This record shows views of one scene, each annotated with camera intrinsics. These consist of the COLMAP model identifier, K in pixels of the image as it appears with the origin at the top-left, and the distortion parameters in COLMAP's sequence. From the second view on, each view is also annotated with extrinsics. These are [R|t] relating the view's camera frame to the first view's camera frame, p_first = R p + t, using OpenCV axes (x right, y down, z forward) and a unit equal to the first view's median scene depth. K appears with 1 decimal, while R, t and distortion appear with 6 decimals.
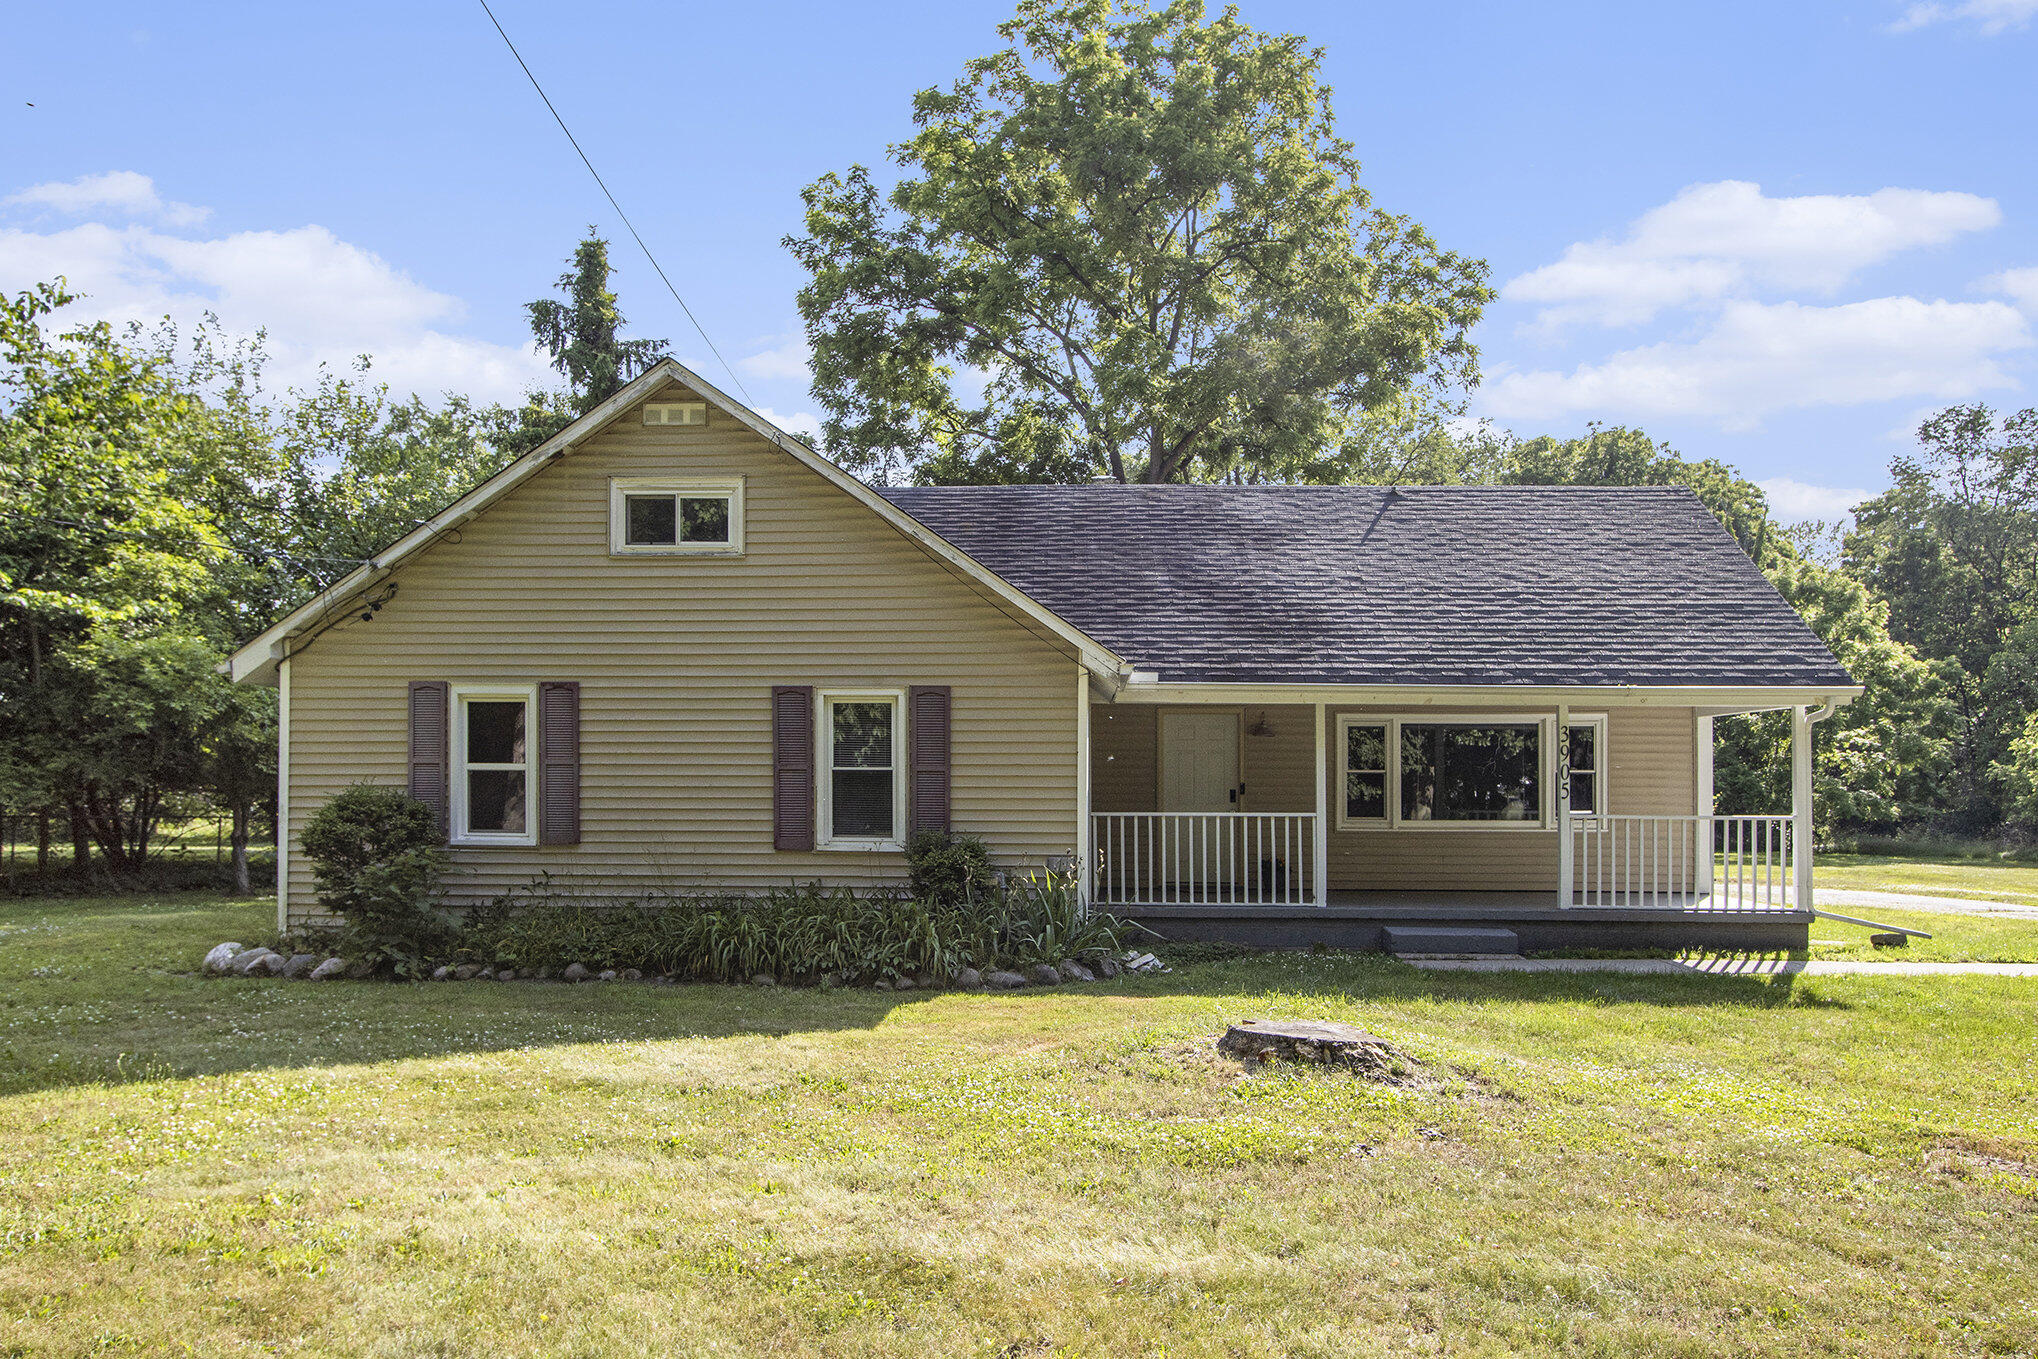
lens RADIAL K [[1392.6, 0, 1021.2], [0, 1392.6, 787.3], [0, 0, 1]] dist [-0.000253, 0.001427]
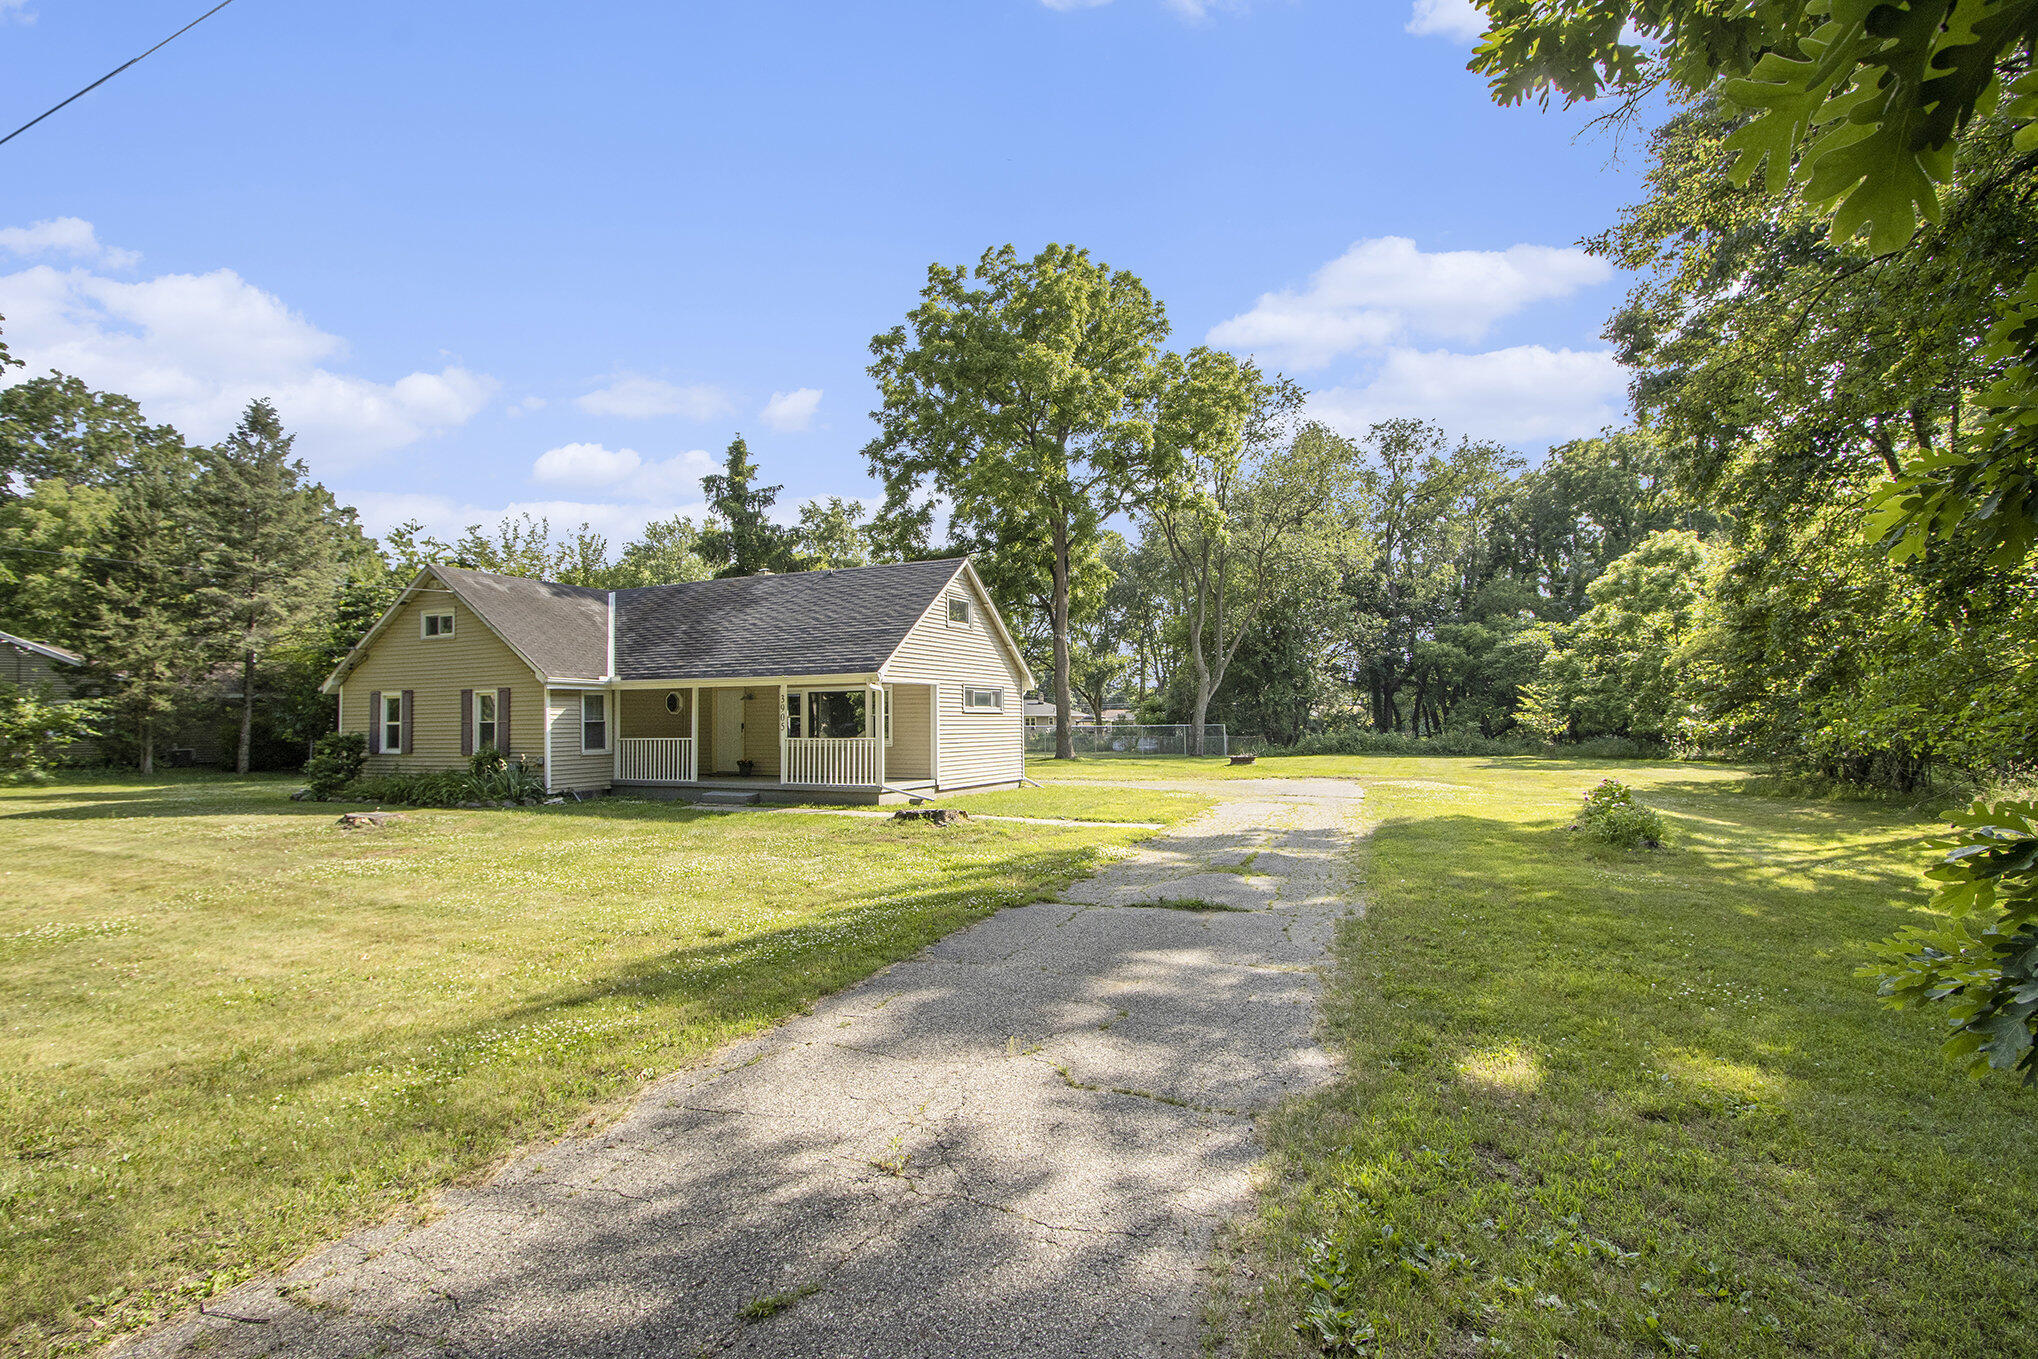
lens RADIAL K [[994.9, 0, 1014.3], [0, 994.9, 666.6], [0, 0, 1]] dist [-0.001301, -0.000248]
pose [[0.913915, -0.036322, -0.404278, 1.344603], [0.017797, 0.998616, -0.049489, -0.007314], [0.405516, 0.038033, 0.913296, -0.215312]]
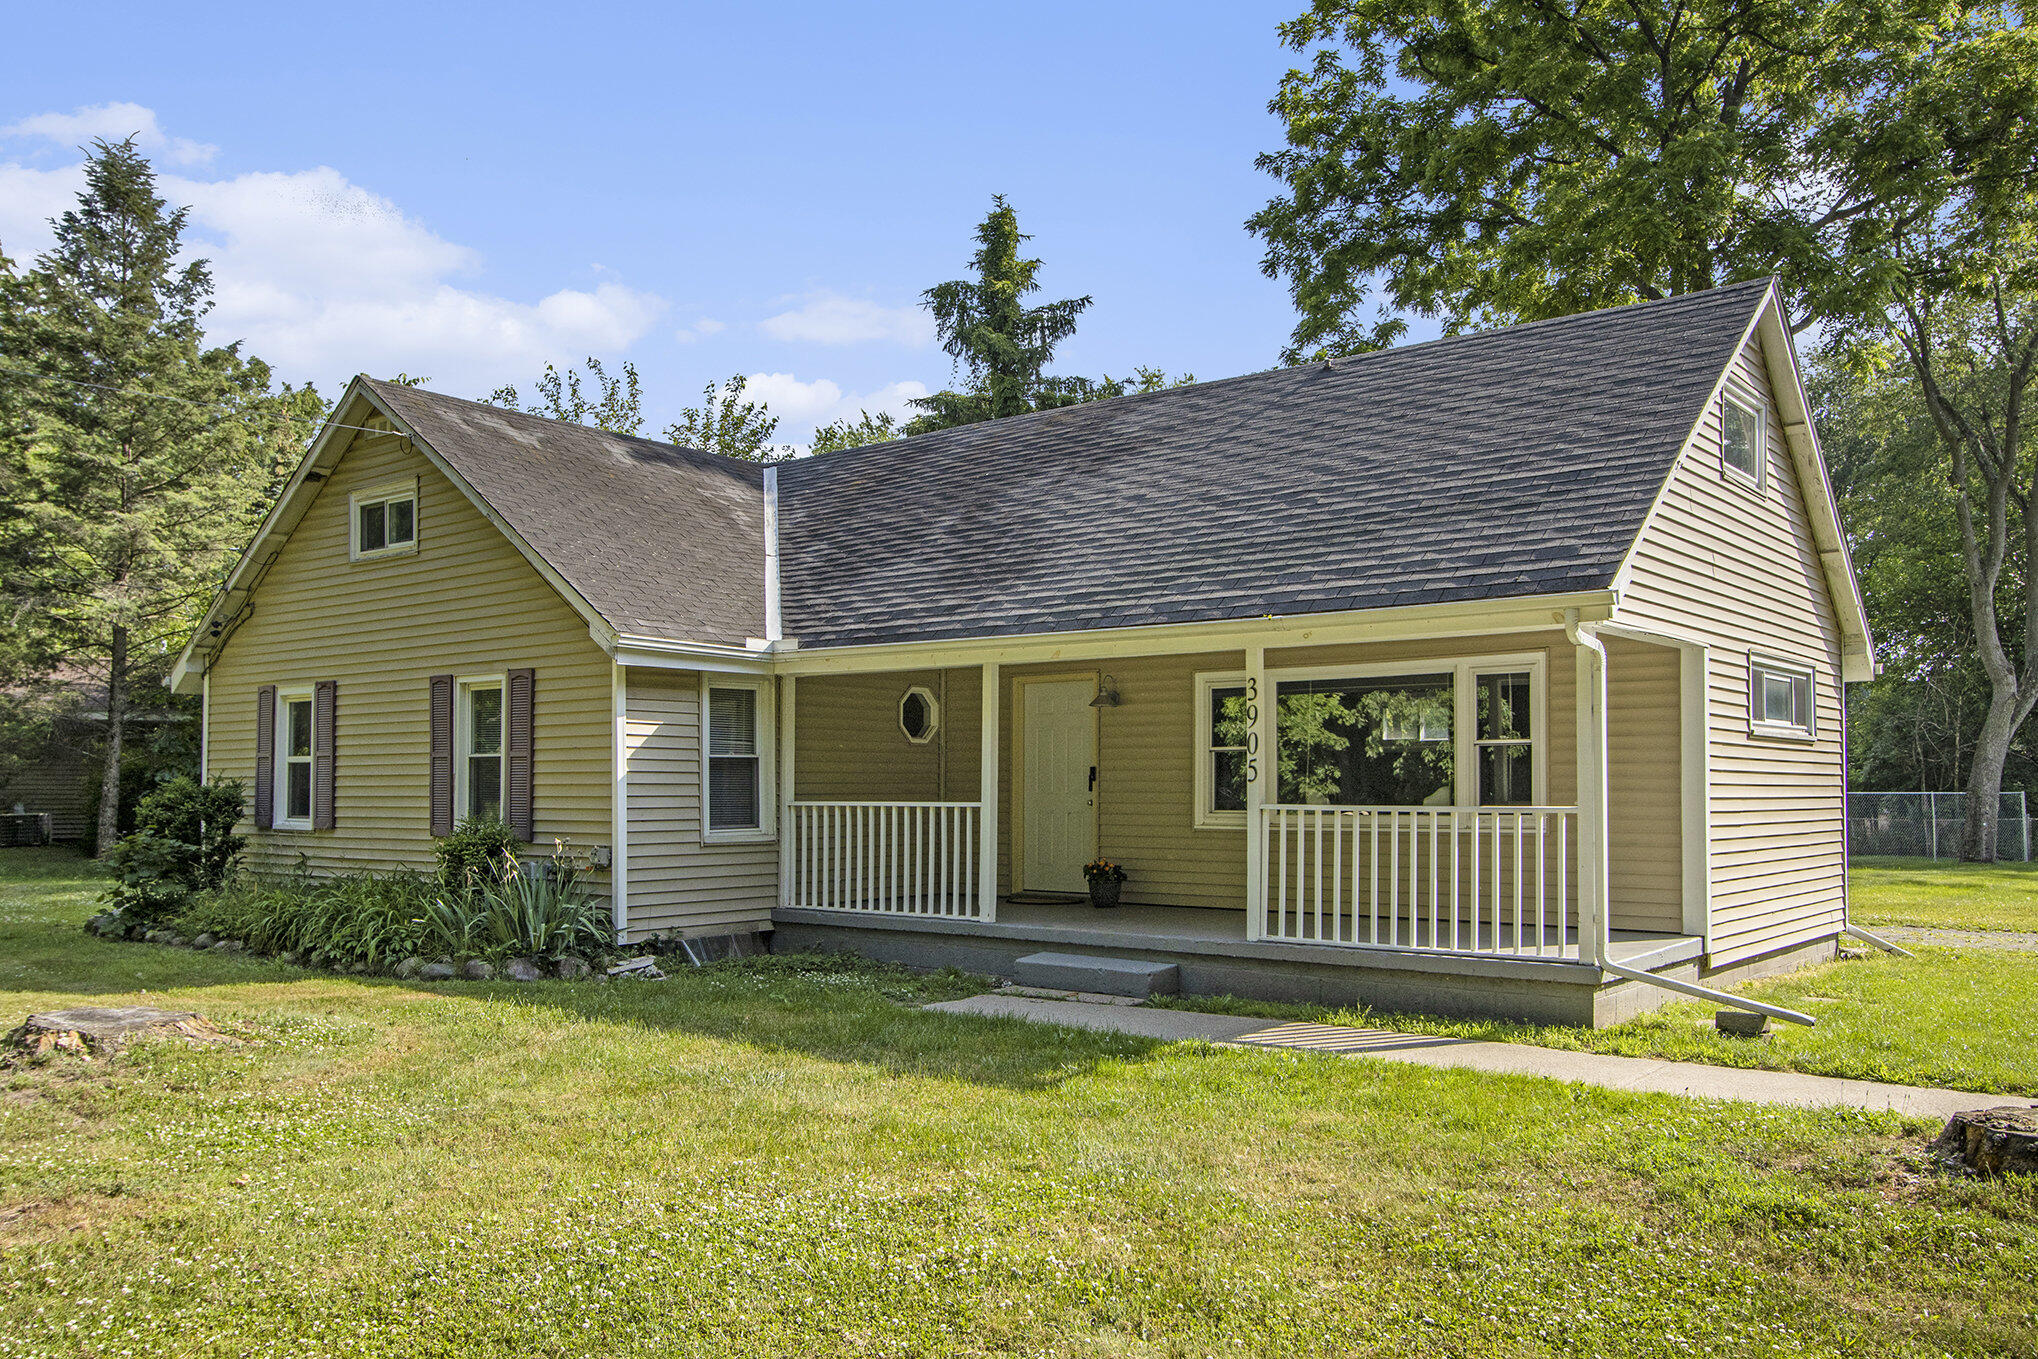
lens RADIAL K [[1625.6, 0, 1019.0], [0, 1625.6, 679.5], [0, 0, 1]] dist [-0.043012, 0.000801]
pose [[0.803707, -0.044783, -0.593338, 0.805890], [0.006723, 0.997783, -0.066203, 0.010256], [0.594987, 0.049219, 0.802227, 0.283331]]
